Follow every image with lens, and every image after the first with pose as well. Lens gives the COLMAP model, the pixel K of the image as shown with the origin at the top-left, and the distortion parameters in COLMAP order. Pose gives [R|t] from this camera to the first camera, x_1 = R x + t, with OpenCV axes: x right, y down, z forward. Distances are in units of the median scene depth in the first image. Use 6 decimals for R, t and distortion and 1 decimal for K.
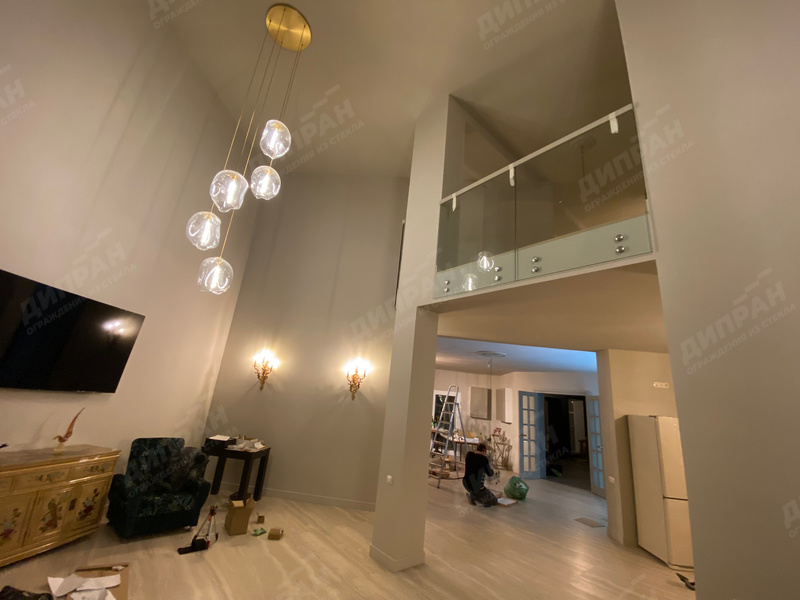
lens RADIAL K [[321.7, 0, 402.0], [0, 321.7, 303.5], [0, 0, 1]] dist [-0.009069, -0.000197]
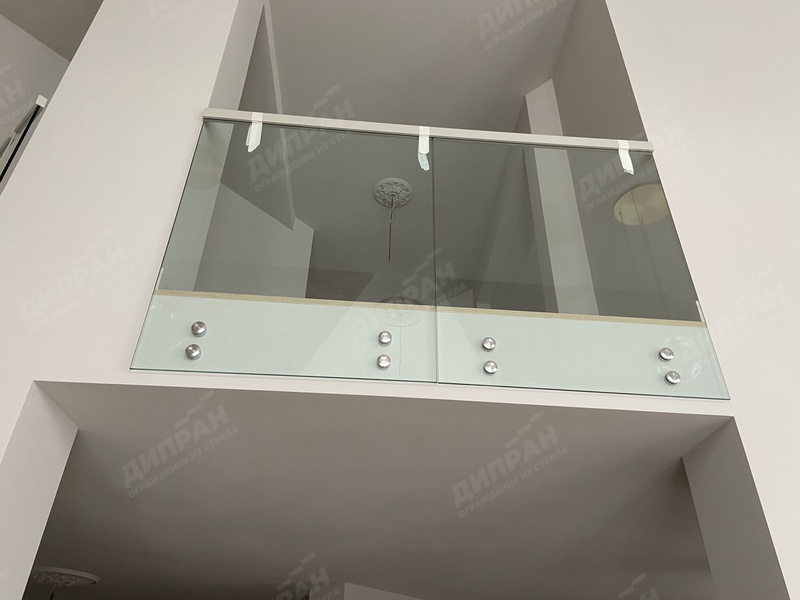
lens RADIAL K [[601.4, 0, 400.0], [0, 601.4, 300.0], [0, 0, 1]] dist [0.078468, -0.135544]
pose [[0.600709, 0.376774, 0.705117, -0.152519], [-0.178678, 0.922946, -0.340948, 0.065189], [-0.779245, 0.078822, 0.621743, 0.449240]]
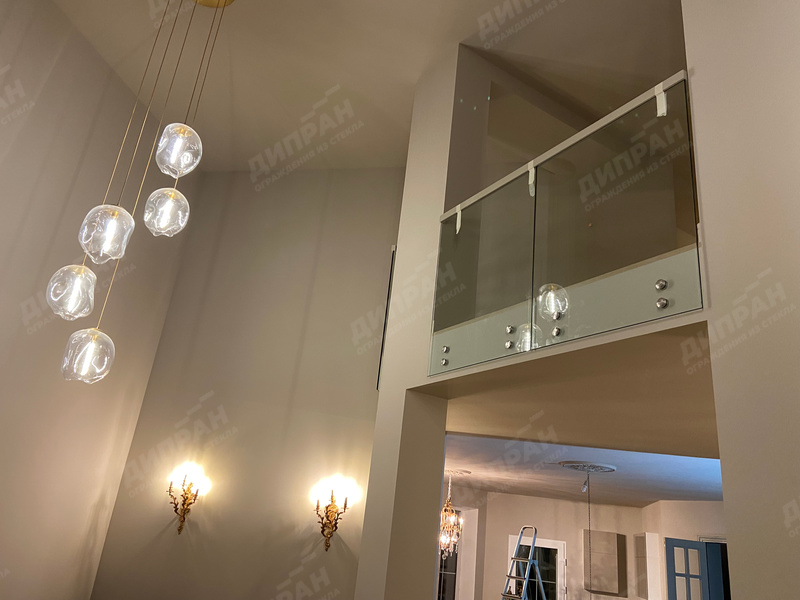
lens RADIAL K [[601.4, 0, 400.0], [0, 601.4, 300.0], [0, 0, 1]] dist [0.078468, -0.135544]
pose [[0.990333, -0.044329, -0.131439, 0.194059], [0.030015, 0.993594, -0.108952, -0.035432], [0.135427, 0.103953, 0.985319, -0.148931]]
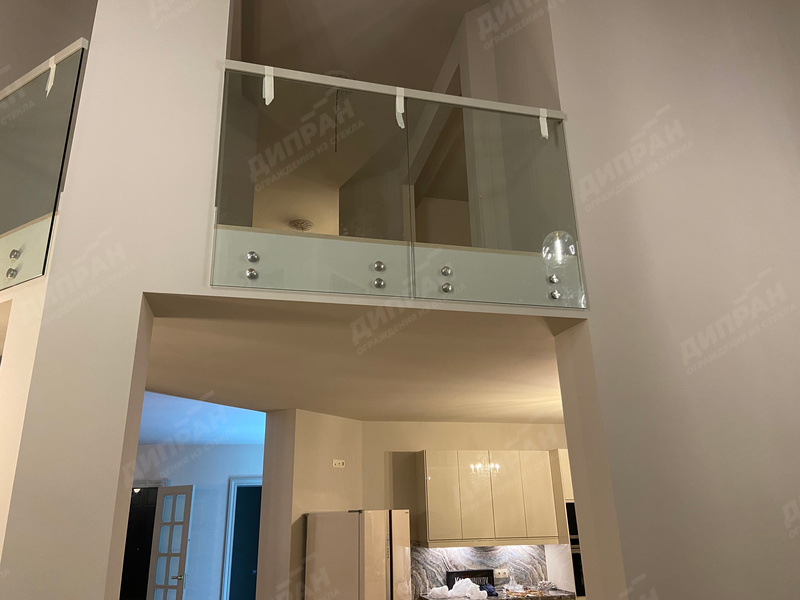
lens RADIAL K [[601.4, 0, 400.0], [0, 601.4, 300.0], [0, 0, 1]] dist [0.078468, -0.135544]
pose [[0.442866, 0.185536, 0.877181, -0.452317], [-0.178546, 0.977009, -0.116508, 0.047791], [-0.878630, -0.105020, 0.465811, 0.394858]]
